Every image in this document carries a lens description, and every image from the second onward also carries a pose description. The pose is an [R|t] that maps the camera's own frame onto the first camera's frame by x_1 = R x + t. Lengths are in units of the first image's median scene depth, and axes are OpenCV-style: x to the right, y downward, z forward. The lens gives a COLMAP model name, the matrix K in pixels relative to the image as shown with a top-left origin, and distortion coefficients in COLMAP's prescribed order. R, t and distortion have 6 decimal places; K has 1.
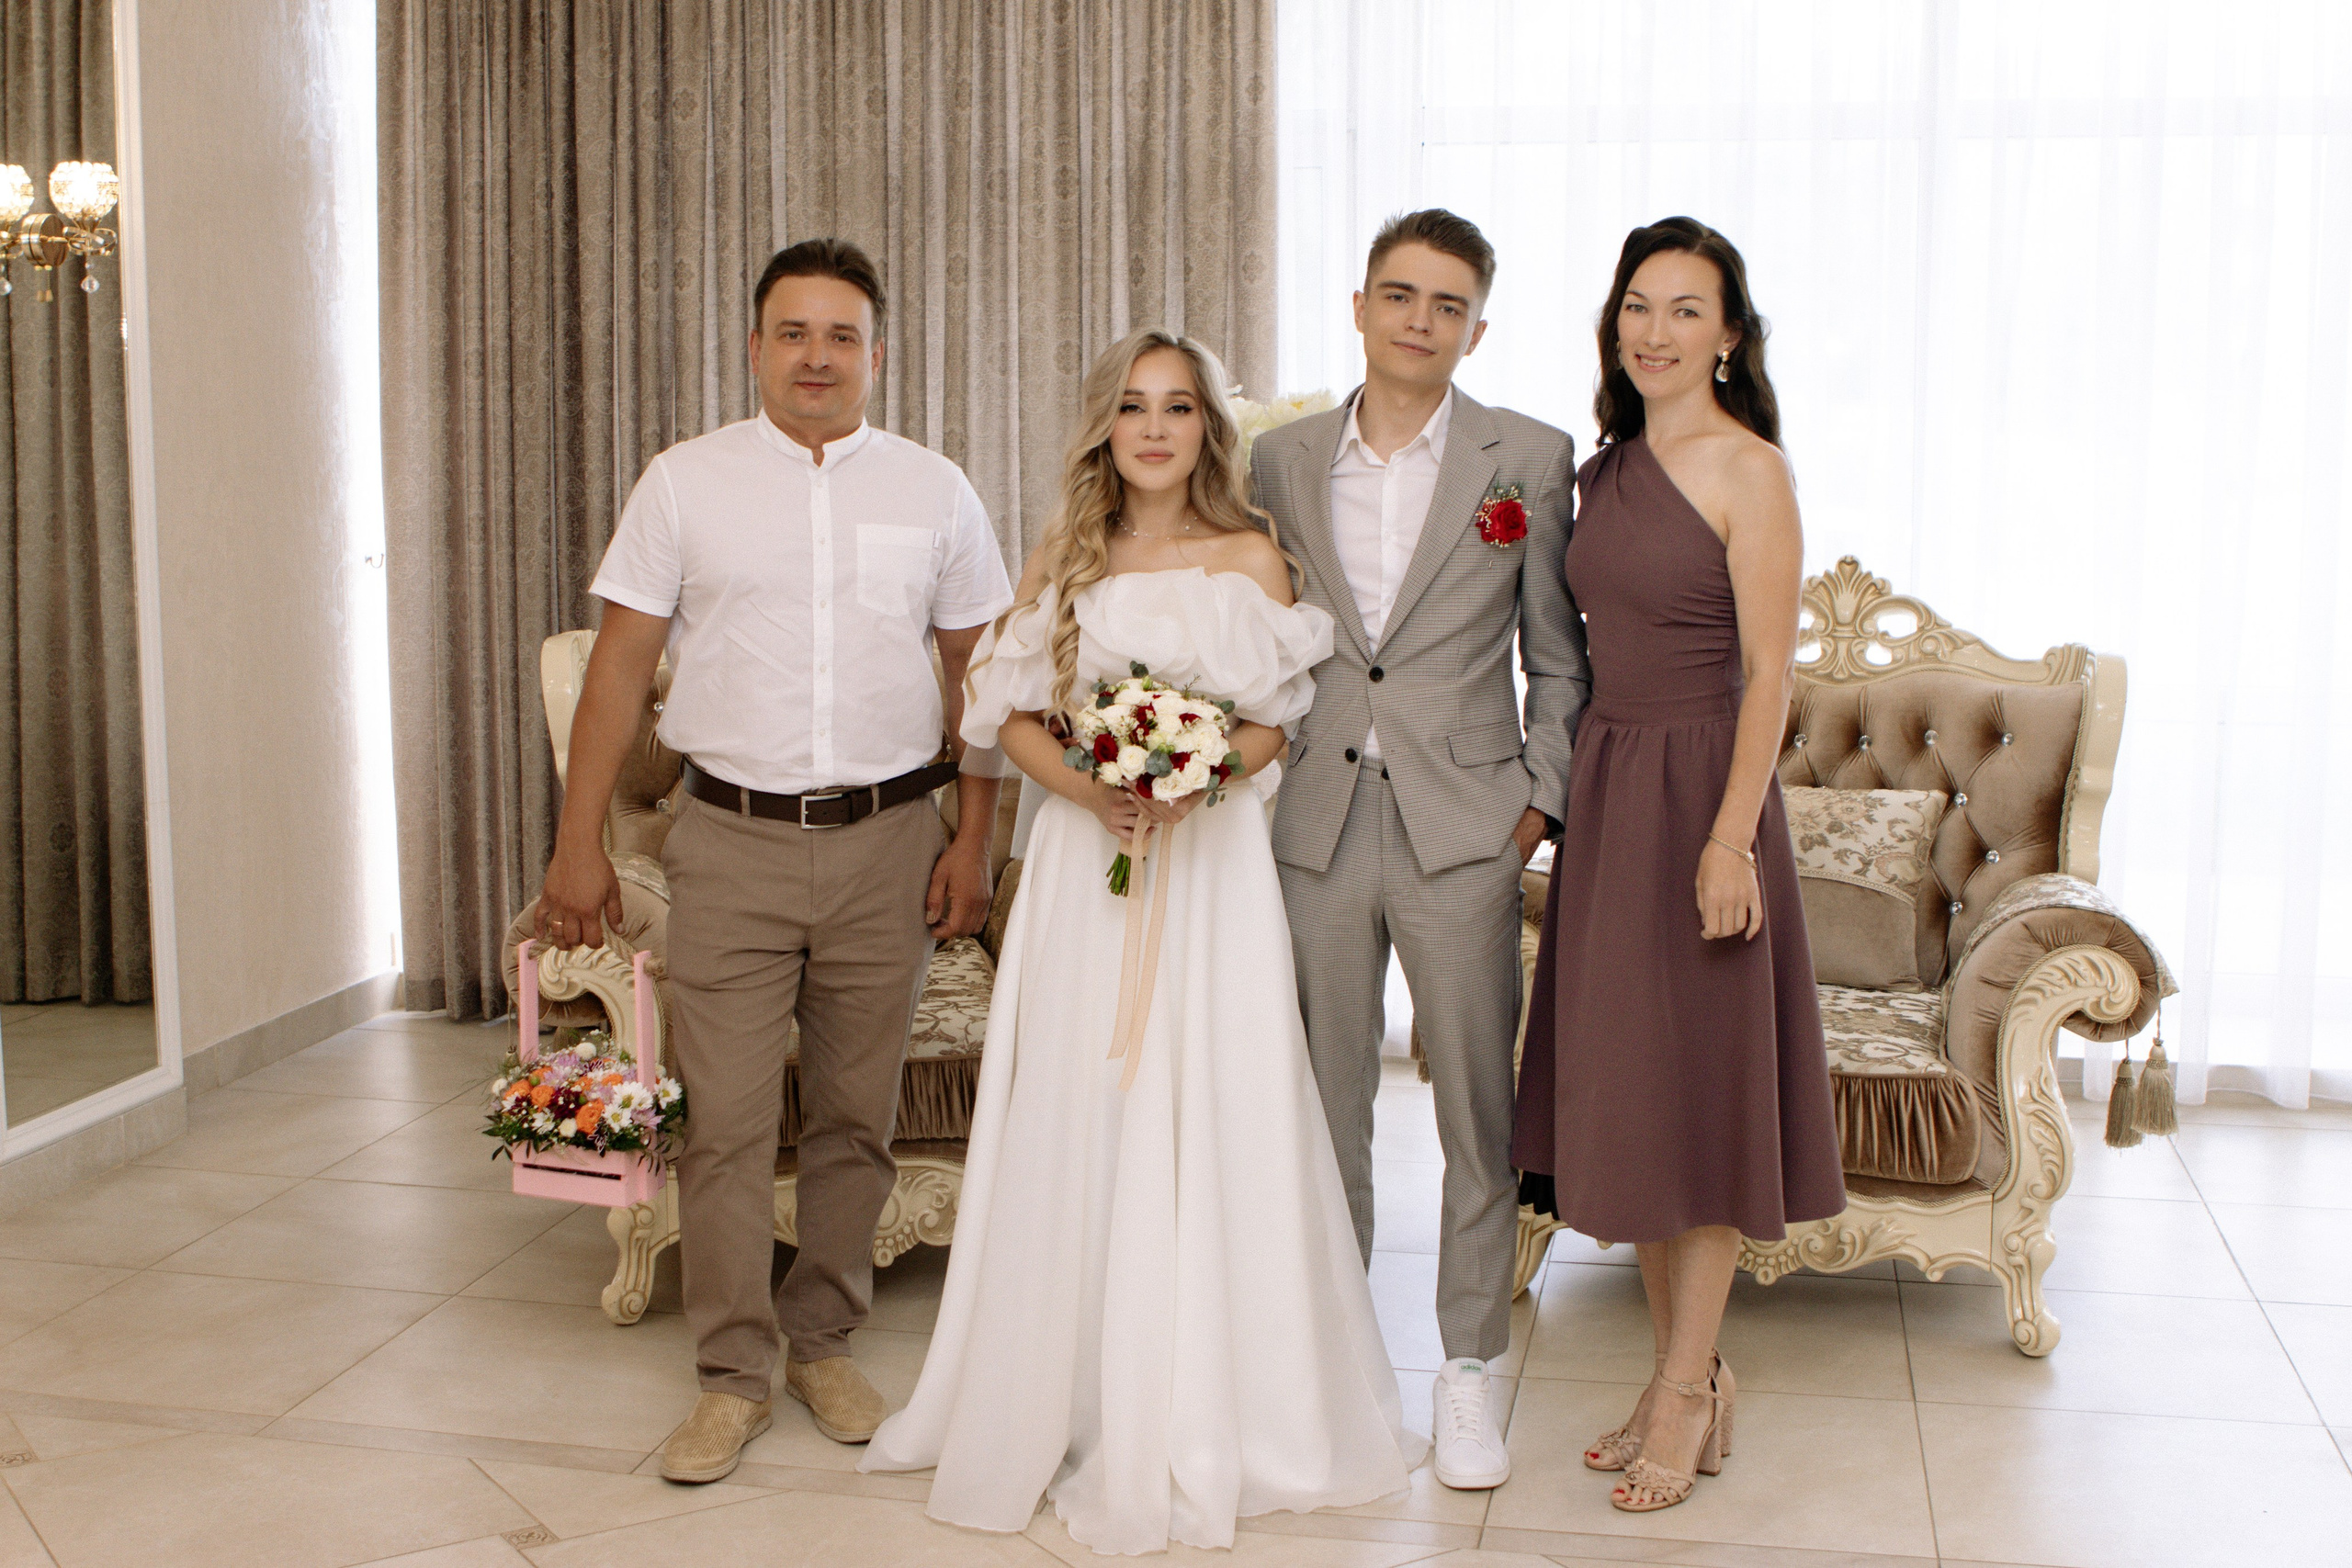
lens RADIAL K [[2828.3, 0, 1186.3], [0, 2828.3, 771.6], [0, 0, 1]] dist [-0.051126, 0.000000]
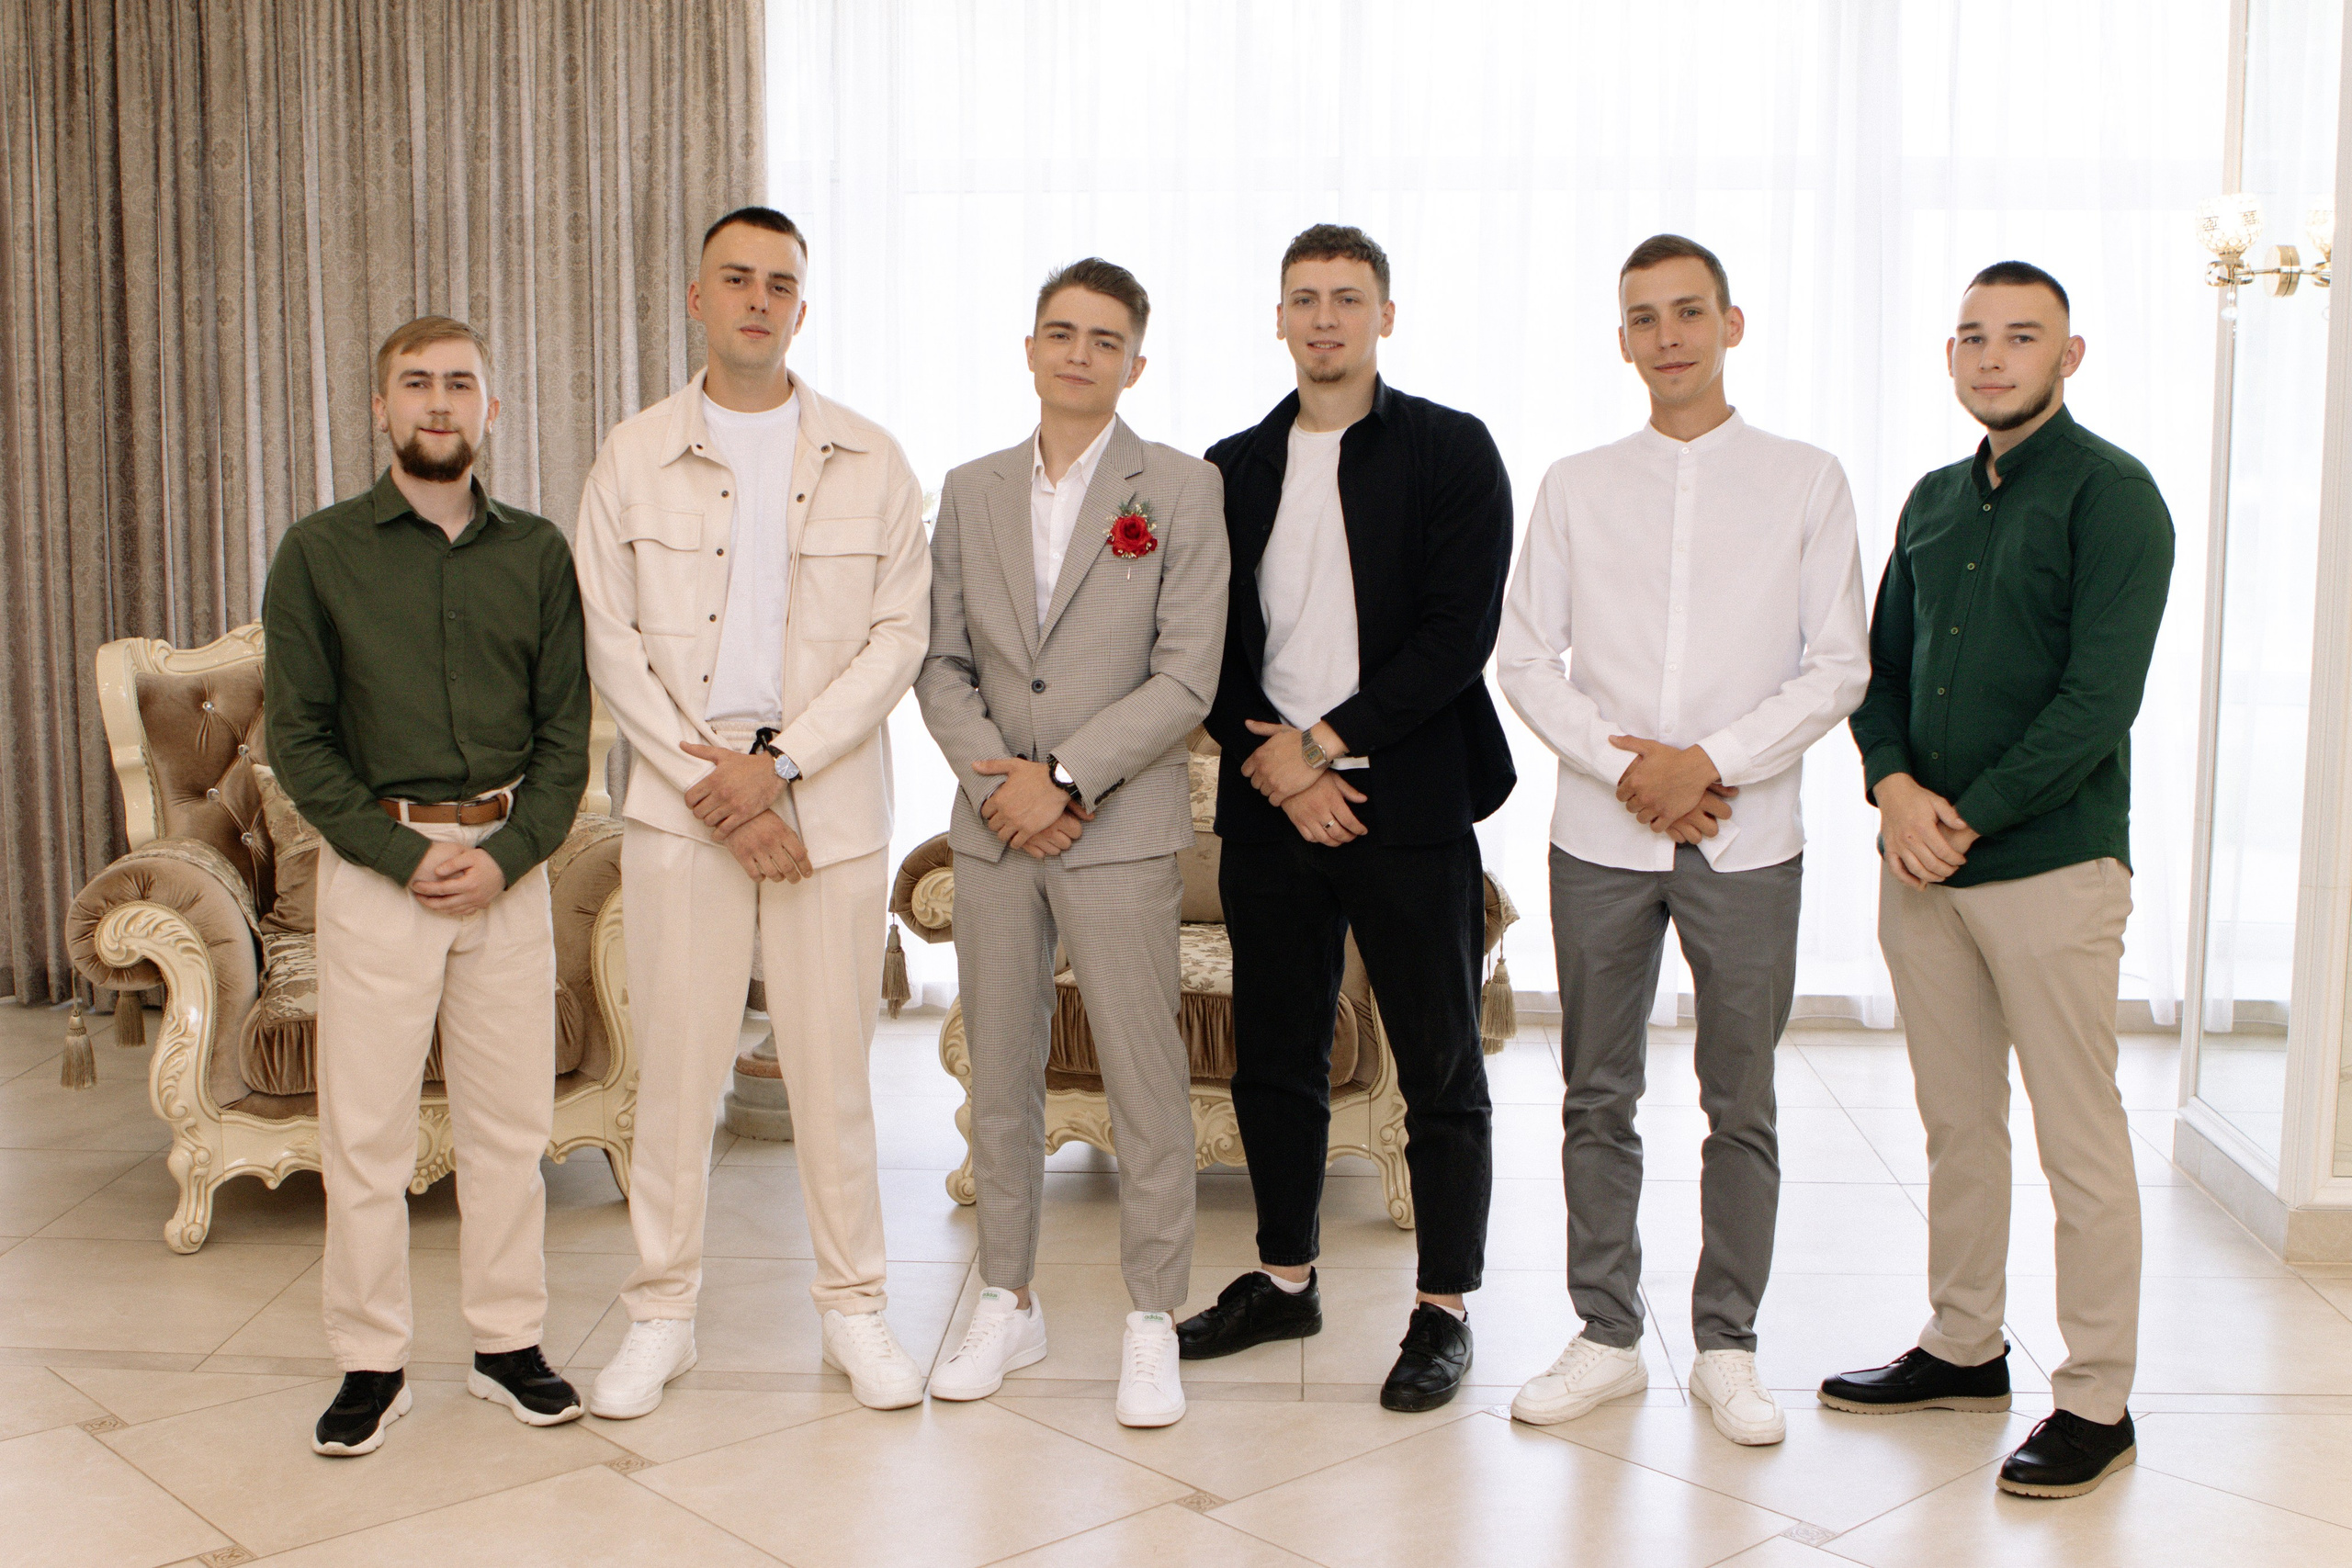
lens RADIAL K [[2828.3, 0, 1158.9], [0, 2828.3, 801.3], [0, 0, 1]] dist [-0.051126, 0.000000]
pose [[0.990993, -0.021915, 0.132108, 0.031609], [0.020875, 0.999739, 0.009245, 0.010303], [-0.132276, -0.006404, 0.991192, -0.123562]]
